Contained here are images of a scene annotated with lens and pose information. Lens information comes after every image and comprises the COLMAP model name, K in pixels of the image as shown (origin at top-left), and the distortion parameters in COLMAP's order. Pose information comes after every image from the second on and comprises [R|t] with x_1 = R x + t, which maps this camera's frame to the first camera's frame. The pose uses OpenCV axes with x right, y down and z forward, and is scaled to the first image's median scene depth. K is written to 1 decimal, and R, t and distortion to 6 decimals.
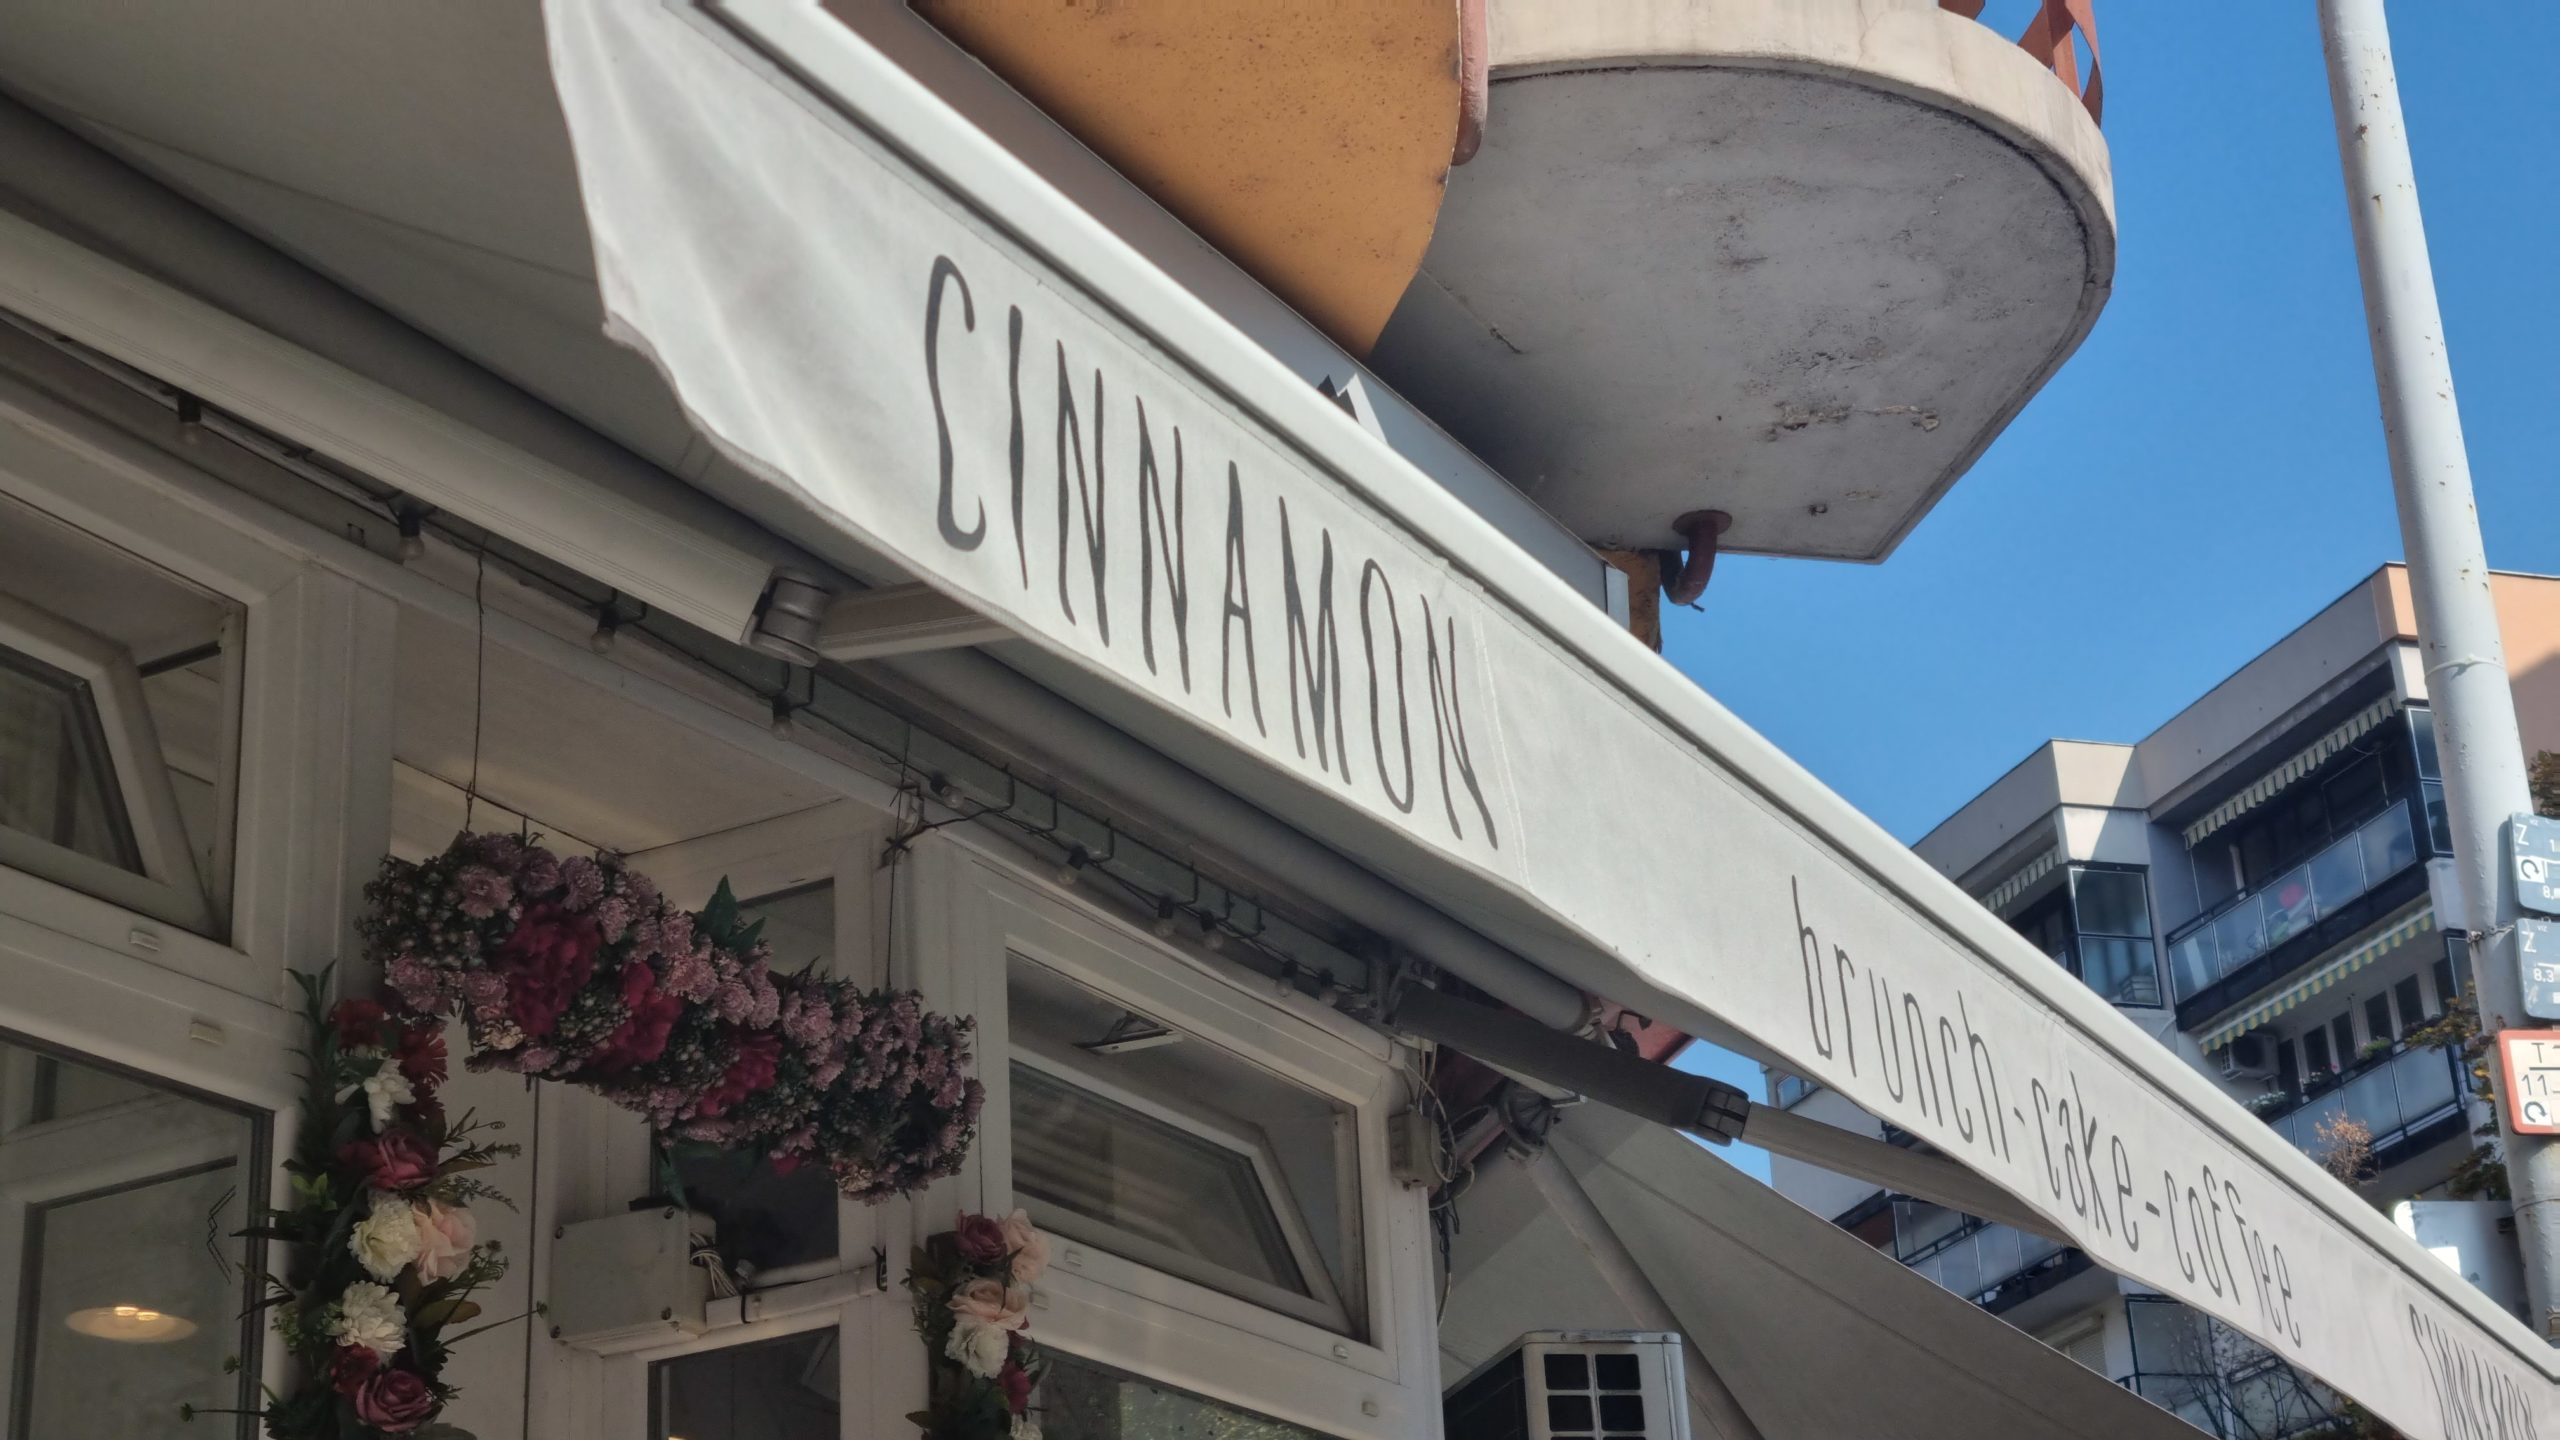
lens RADIAL K [[3780.5, 0, 1346.9], [0, 3780.5, 743.0], [0, 0, 1]] dist [0.047614, 0.000000]
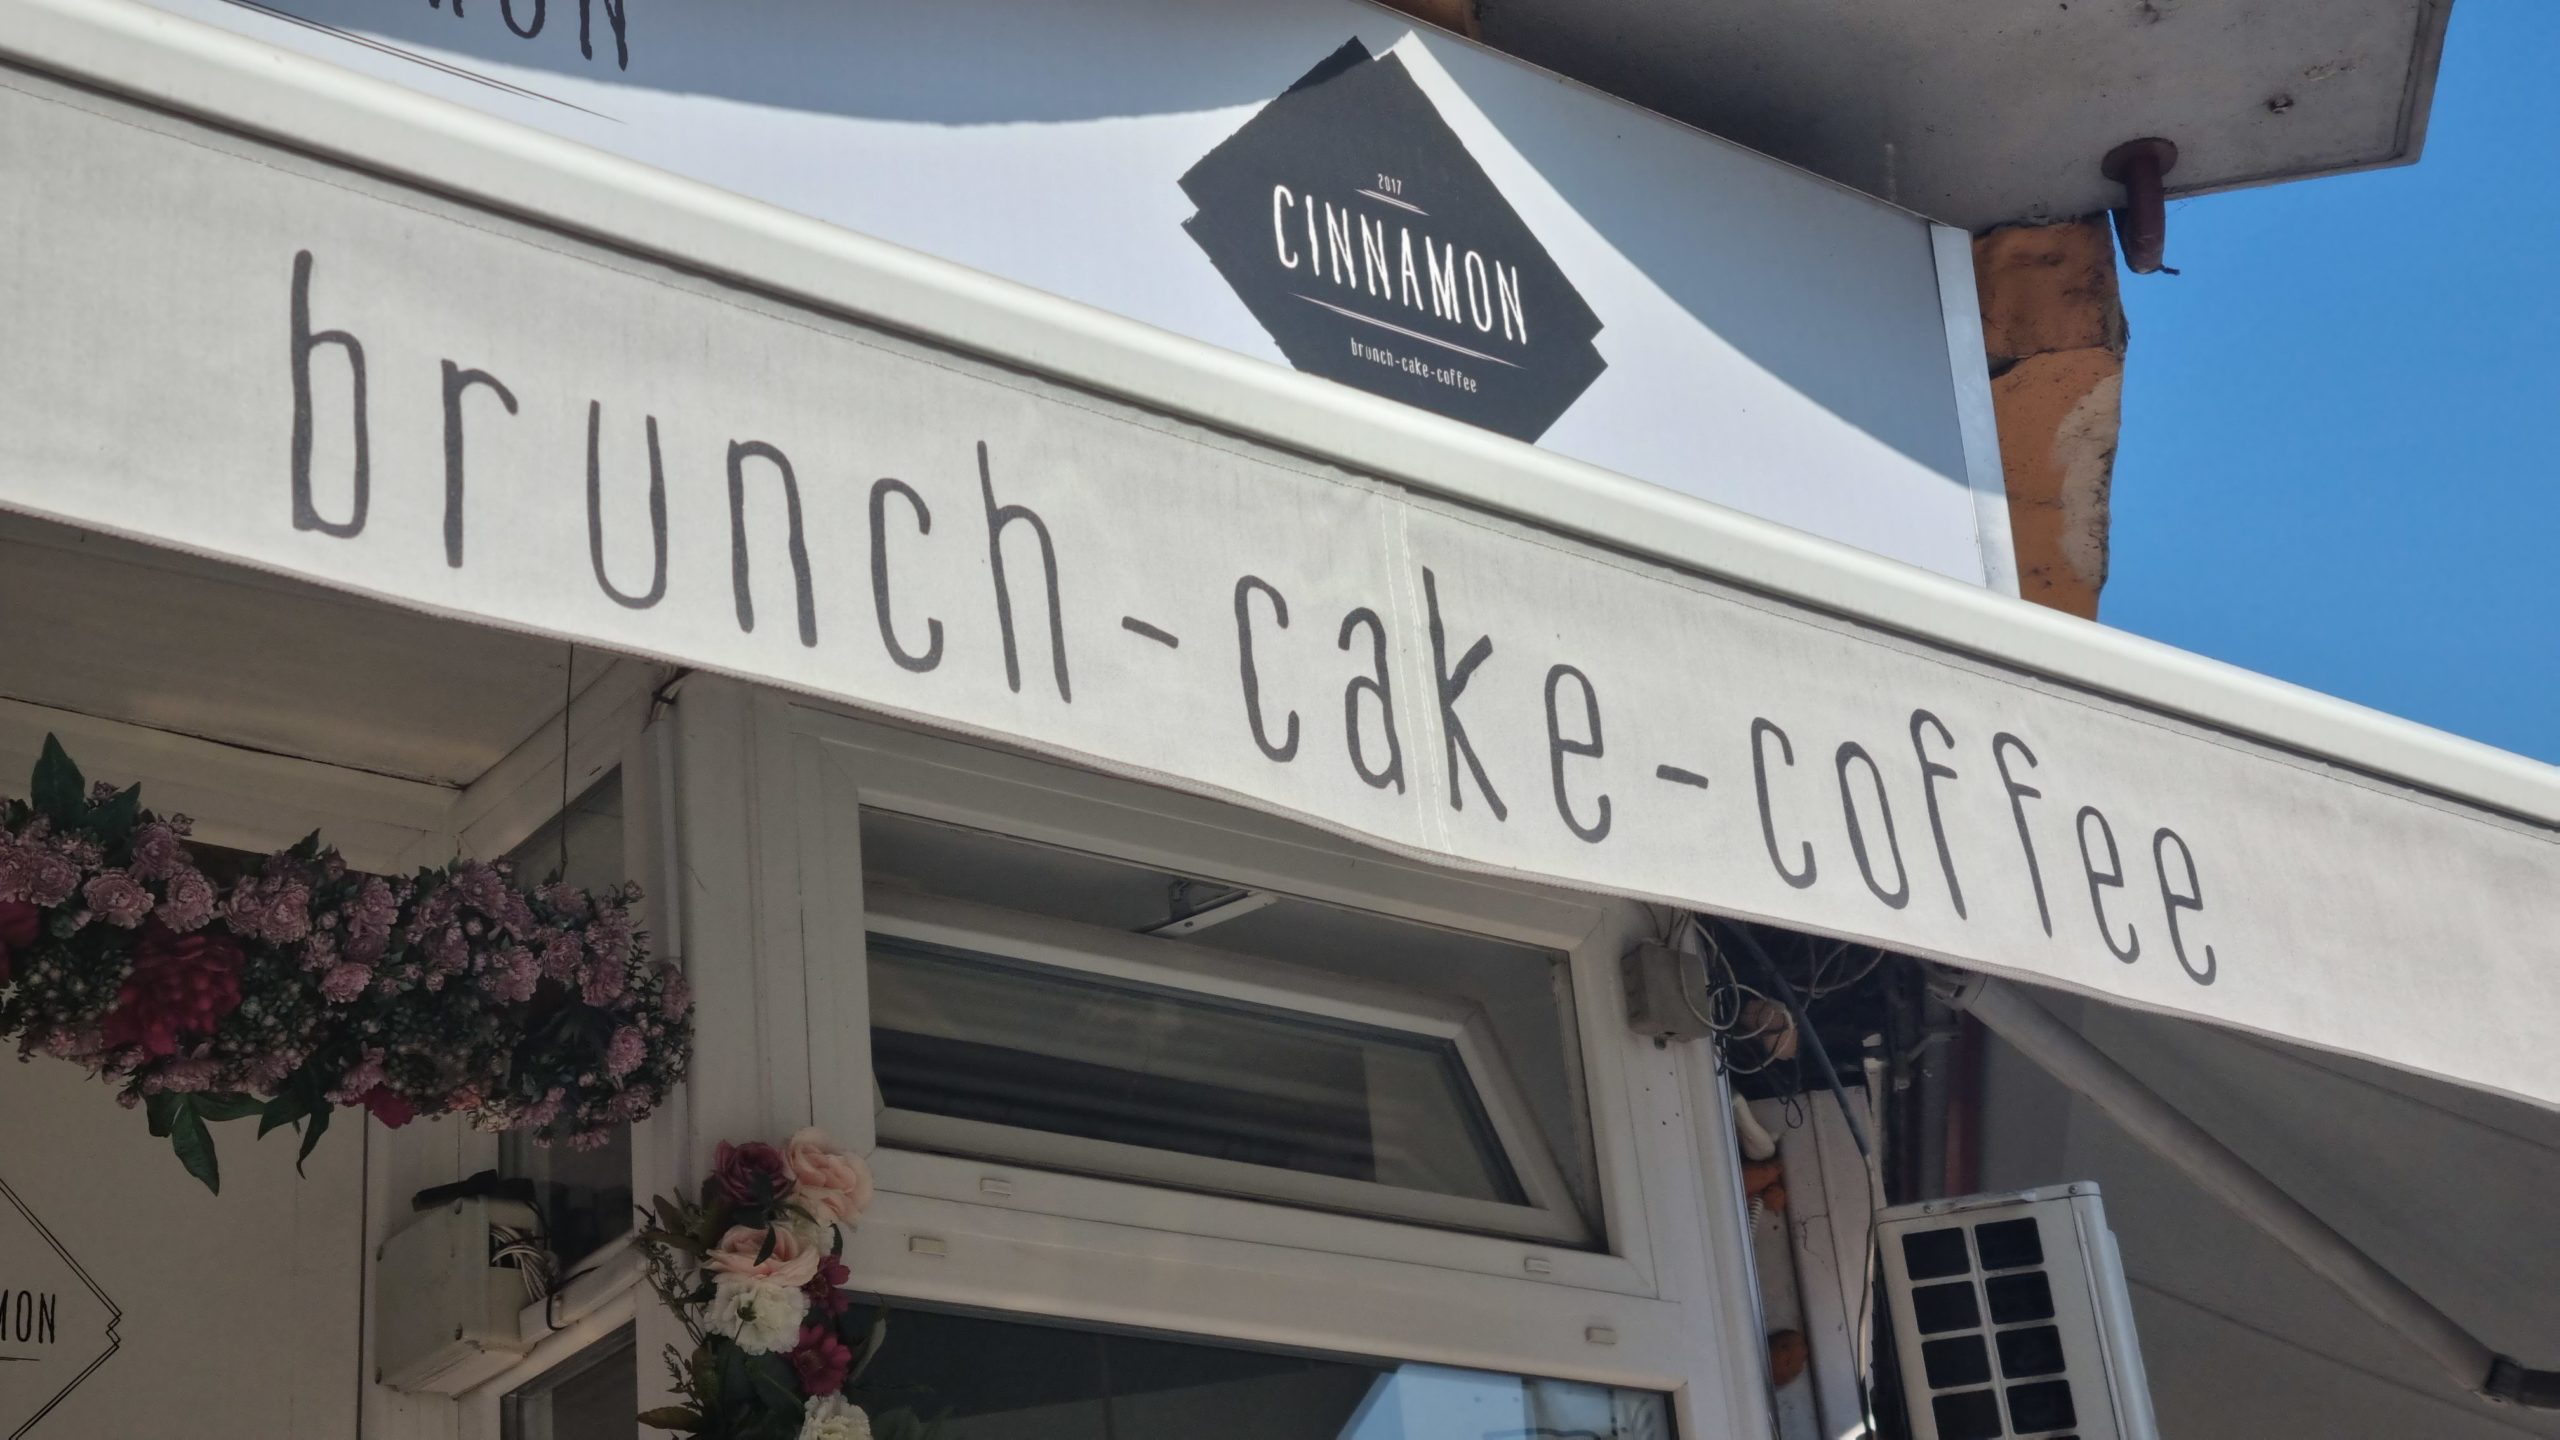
lens RADIAL K [[3780.5, 0, 1374.3], [0, 3780.5, 701.5], [0, 0, 1]] dist [0.047614, 0.000000]
pose [[0.919948, -0.198195, -0.338252, 0.247438], [0.186983, 0.980159, -0.065774, 0.093937], [0.344577, -0.002739, 0.938754, 0.278191]]
